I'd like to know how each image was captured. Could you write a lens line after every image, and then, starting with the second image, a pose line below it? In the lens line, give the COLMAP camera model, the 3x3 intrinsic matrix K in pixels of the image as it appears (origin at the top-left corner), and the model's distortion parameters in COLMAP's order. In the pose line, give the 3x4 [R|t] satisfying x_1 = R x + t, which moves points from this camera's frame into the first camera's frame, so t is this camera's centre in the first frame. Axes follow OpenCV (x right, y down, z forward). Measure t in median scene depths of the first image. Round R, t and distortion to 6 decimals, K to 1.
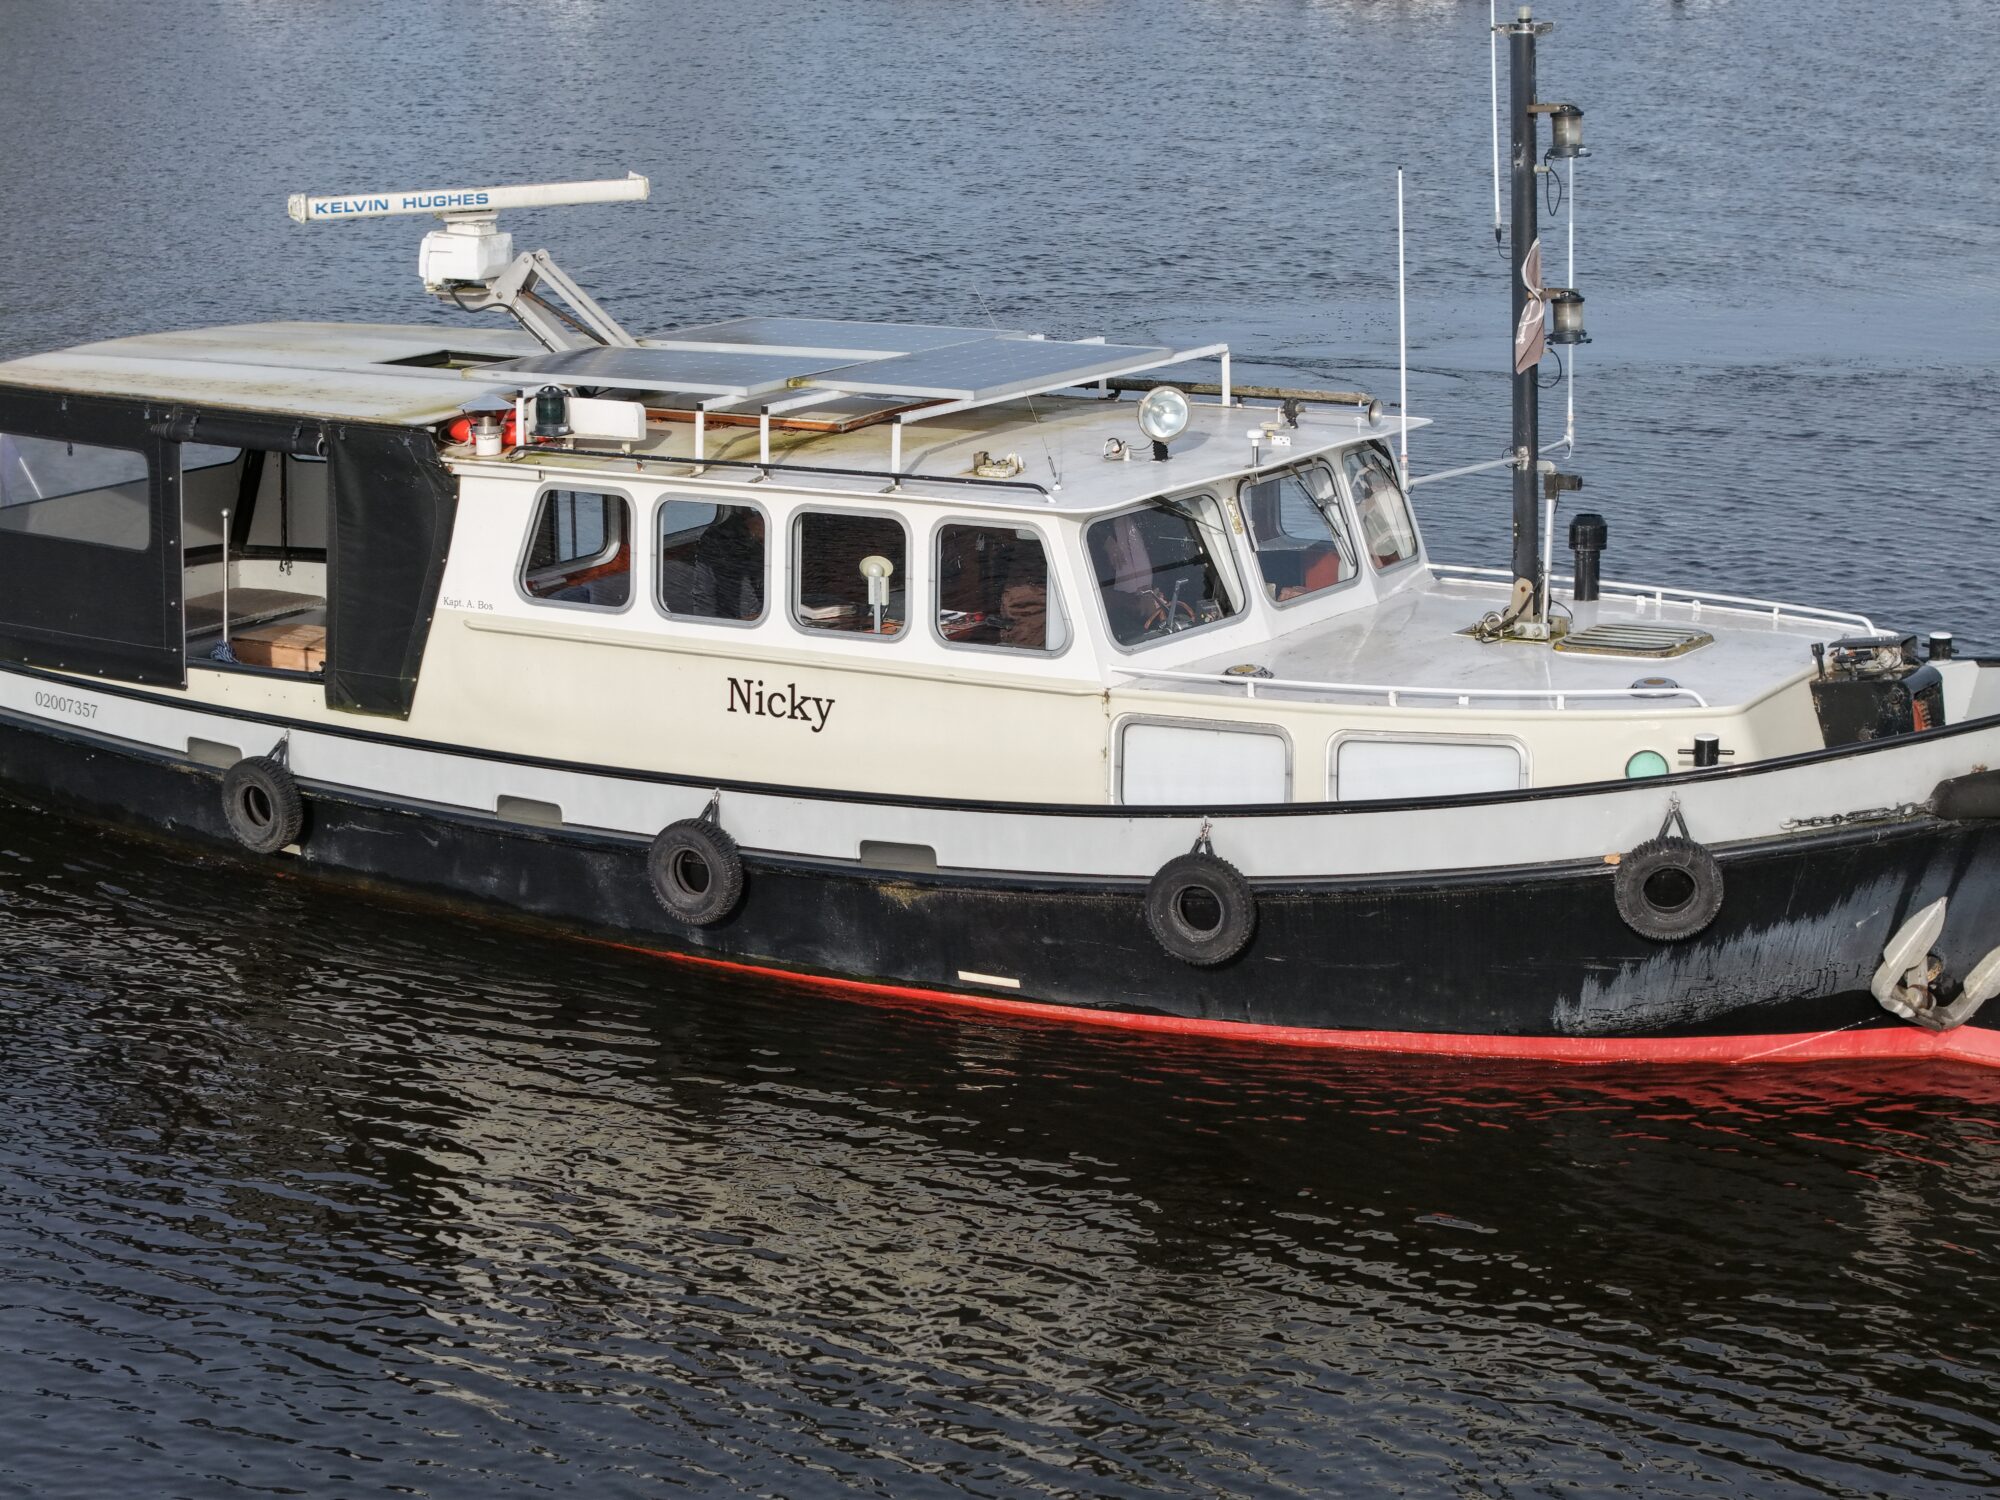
lens RADIAL K [[4101.5, 0, 1009.0], [0, 4101.5, 738.4], [0, 0, 1]] dist [-0.215072, 0.000000]
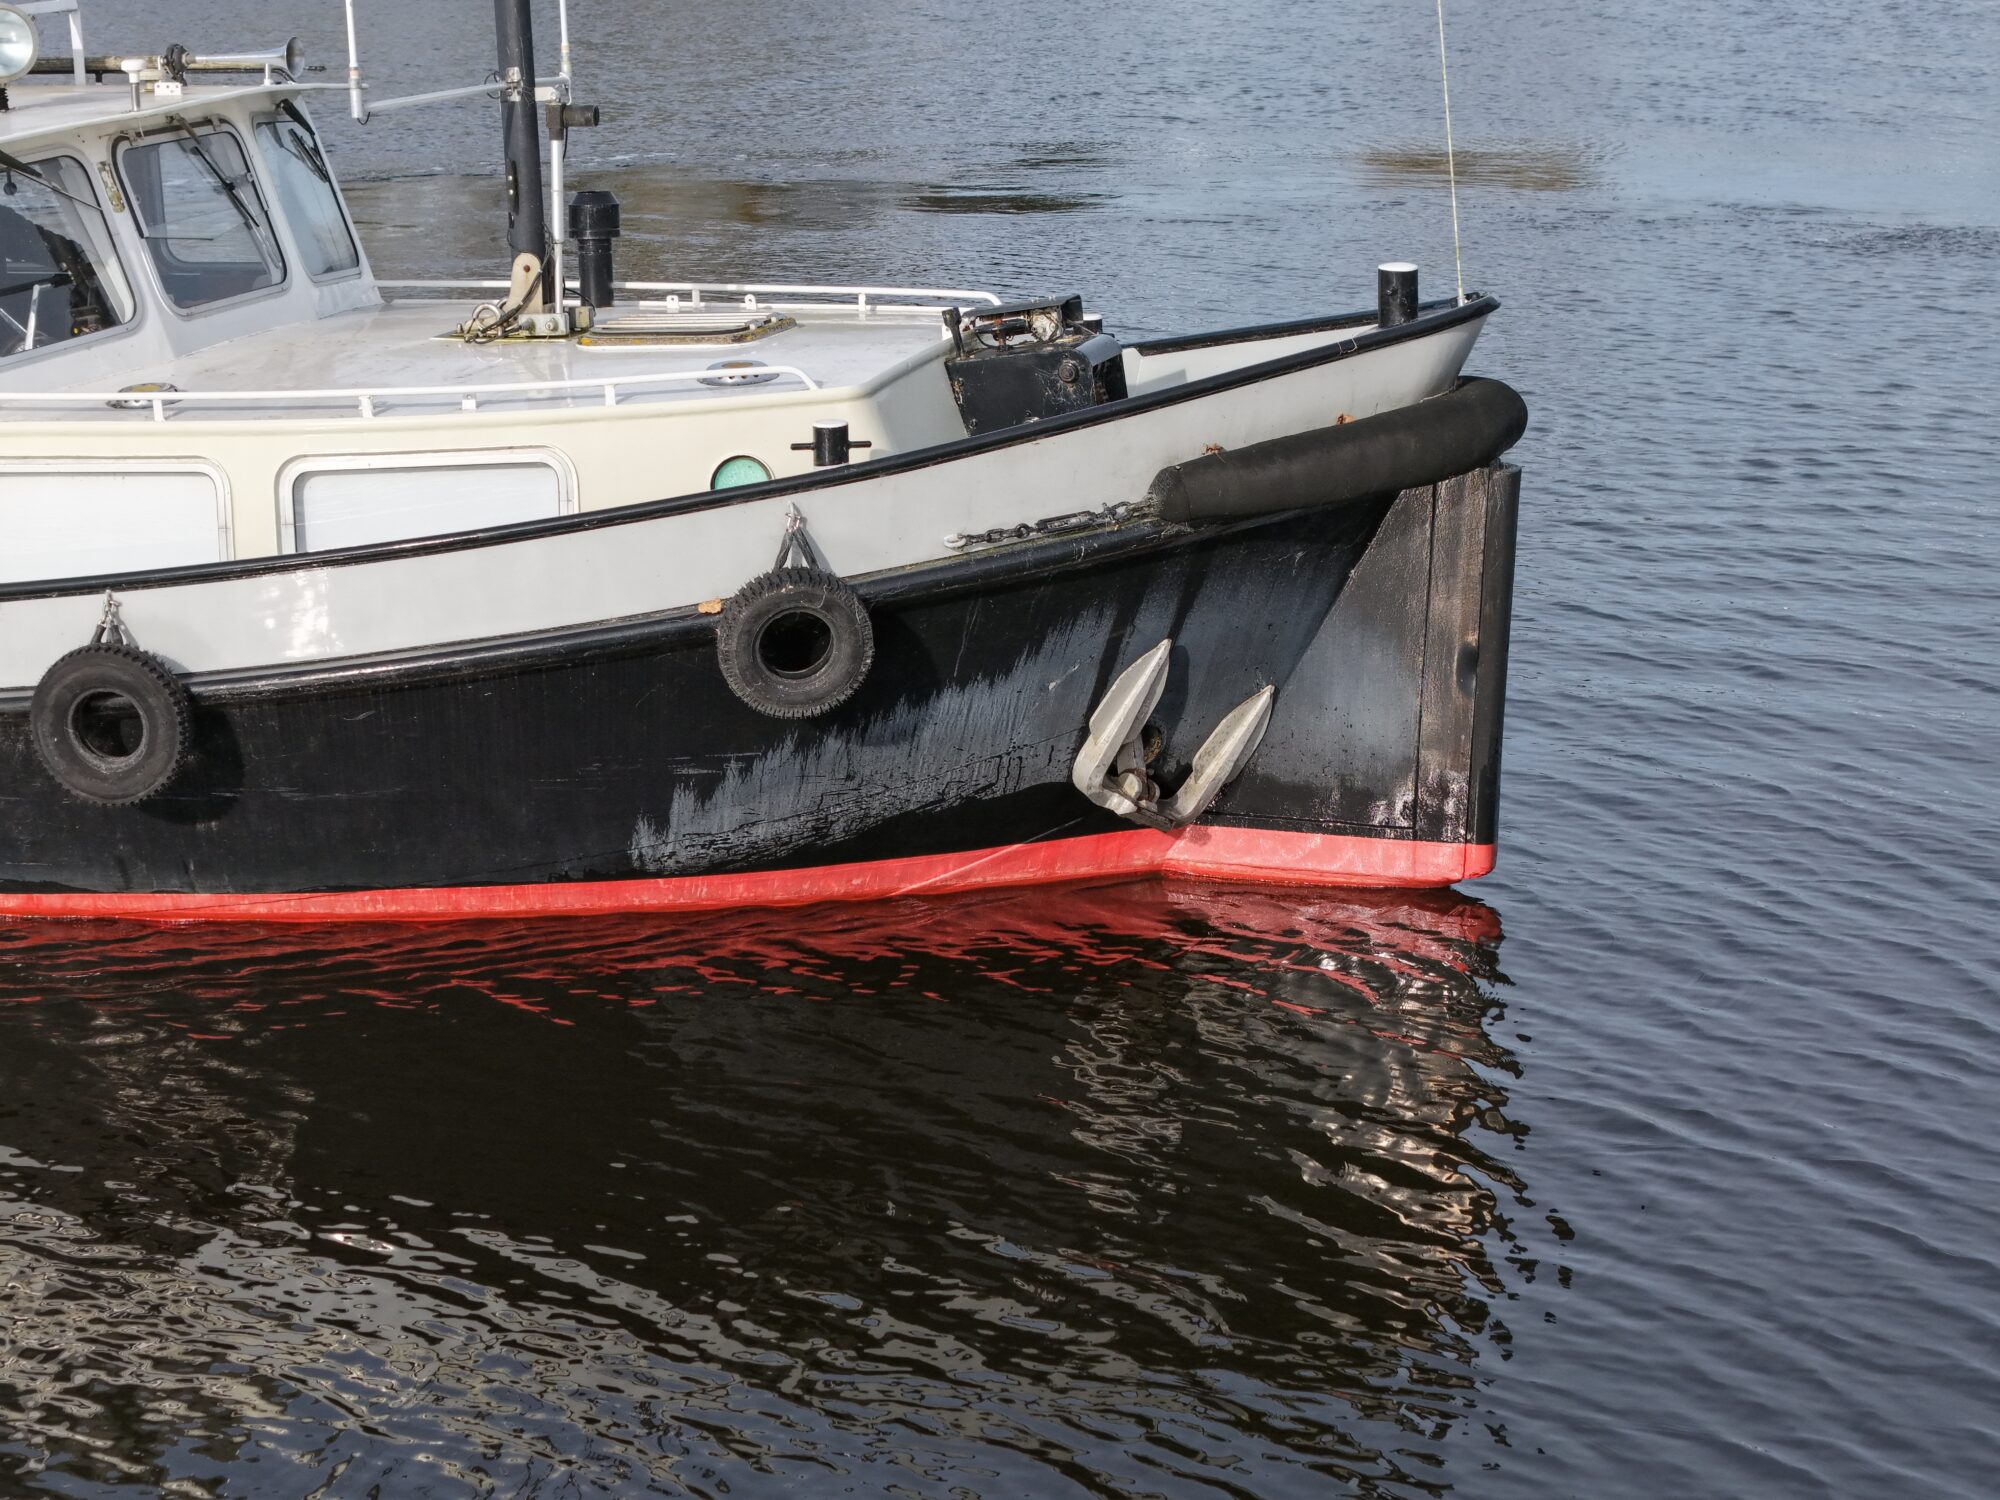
lens RADIAL K [[4101.5, 0, 1001.2], [0, 4101.5, 764.3], [0, 0, 1]] dist [-0.215072, 0.000000]
pose [[0.955460, -0.071493, 0.286330, -0.004994], [0.071338, 0.997392, 0.010988, 0.050164], [-0.286369, 0.009928, 0.958068, 0.312179]]
